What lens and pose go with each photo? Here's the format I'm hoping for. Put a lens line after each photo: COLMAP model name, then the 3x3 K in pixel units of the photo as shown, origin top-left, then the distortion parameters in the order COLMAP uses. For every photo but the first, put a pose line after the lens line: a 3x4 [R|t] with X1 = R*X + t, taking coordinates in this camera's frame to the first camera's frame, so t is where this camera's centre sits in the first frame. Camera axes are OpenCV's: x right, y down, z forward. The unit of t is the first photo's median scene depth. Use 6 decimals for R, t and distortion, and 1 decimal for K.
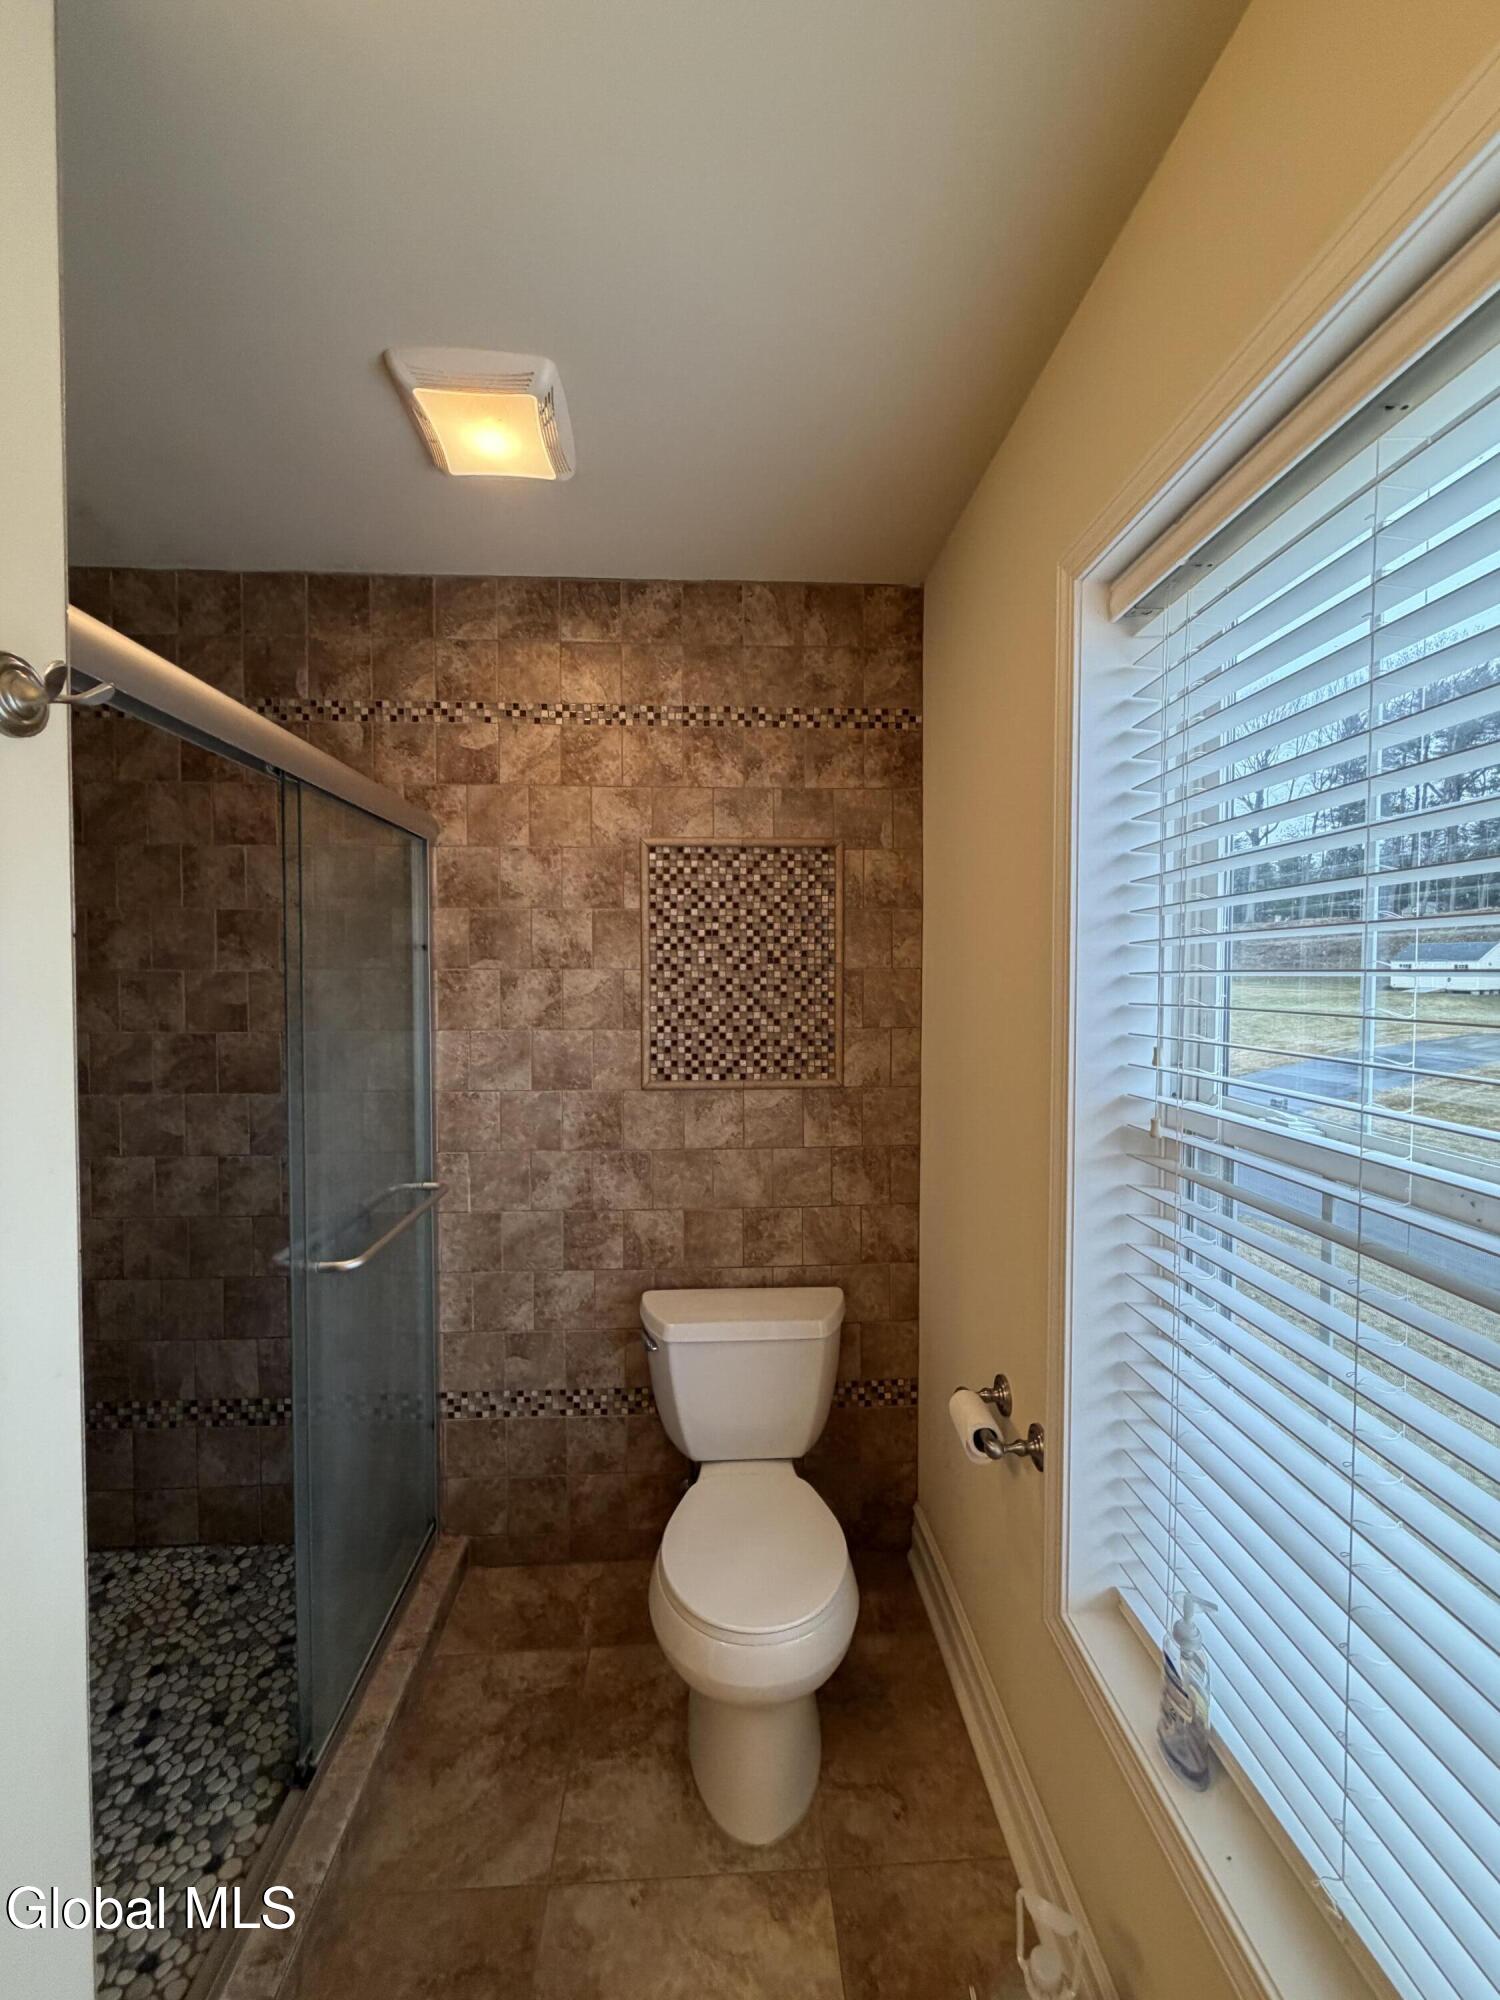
lens RADIAL K [[799.4, 0, 749.0], [0, 799.4, 996.0], [0, 0, 1]] dist [0.000057, -0.000064]
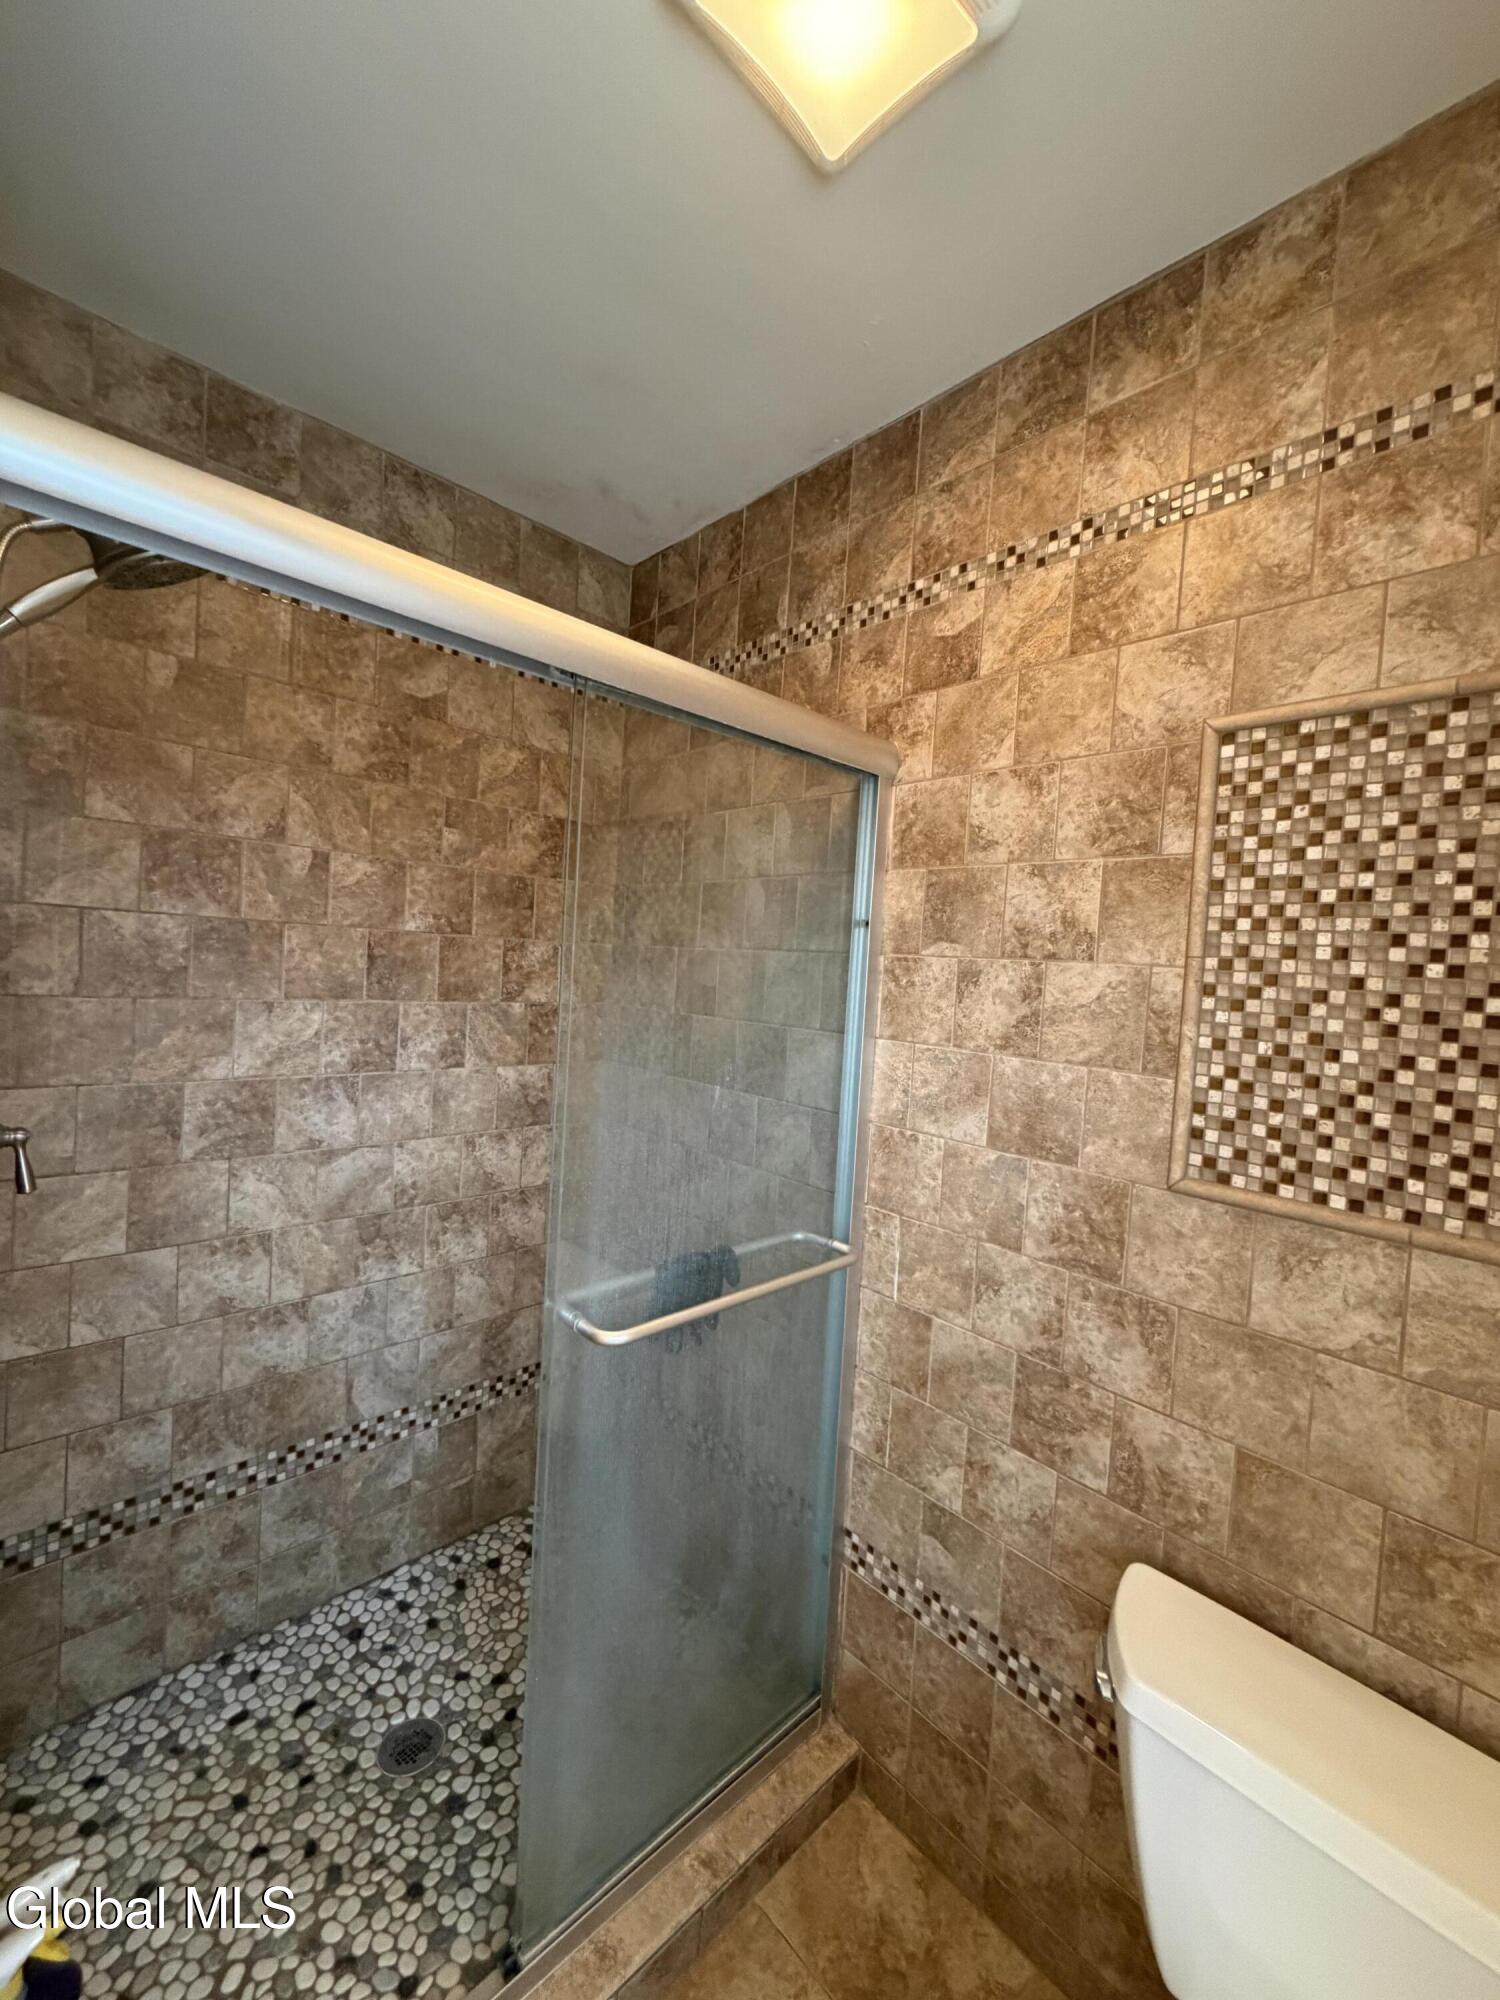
lens RADIAL K [[799.4, 0, 749.0], [0, 799.4, 996.0], [0, 0, 1]] dist [0.000057, -0.000064]
pose [[0.645109, 0.068104, -0.761049, 0.085450], [-0.079149, 0.996618, 0.022093, -0.002234], [0.759980, 0.045983, 0.648318, 0.431643]]
